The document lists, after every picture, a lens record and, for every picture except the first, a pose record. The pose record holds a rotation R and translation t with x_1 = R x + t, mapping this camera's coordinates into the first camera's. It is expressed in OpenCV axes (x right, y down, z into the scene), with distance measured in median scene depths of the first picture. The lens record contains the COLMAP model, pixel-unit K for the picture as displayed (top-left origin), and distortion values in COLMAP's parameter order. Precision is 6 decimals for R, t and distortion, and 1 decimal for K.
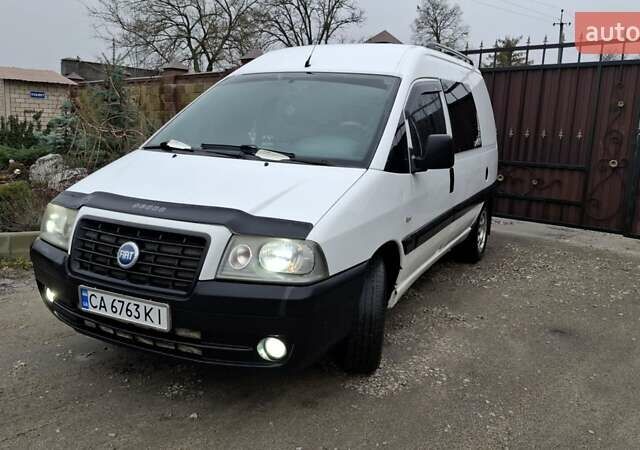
lens RADIAL K [[553.4, 0, 335.1], [0, 553.4, 201.0], [0, 0, 1]] dist [0.109879, -0.133644]
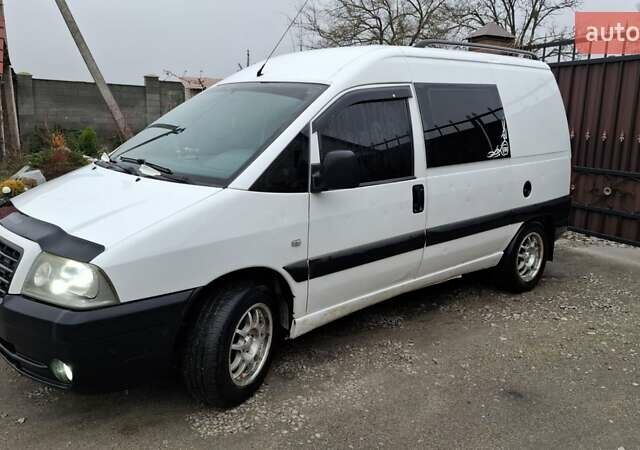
lens RADIAL K [[553.4, 0, 331.5], [0, 553.4, 195.6], [0, 0, 1]] dist [0.109879, -0.133644]
pose [[0.925830, 0.037335, -0.376091, 0.576298], [-0.038603, 0.999246, 0.004166, -0.056084], [0.375963, 0.010662, 0.926573, 0.202281]]
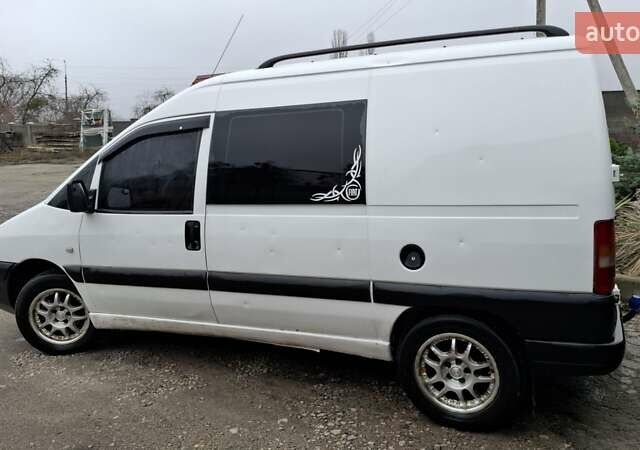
lens RADIAL K [[553.4, 0, 325.8], [0, 553.4, 195.1], [0, 0, 1]] dist [0.109879, -0.133644]
pose [[0.035772, 0.089248, -0.995367, 1.443551], [-0.104884, 0.990839, 0.085072, -0.261543], [0.993841, 0.101354, 0.044805, 1.616541]]
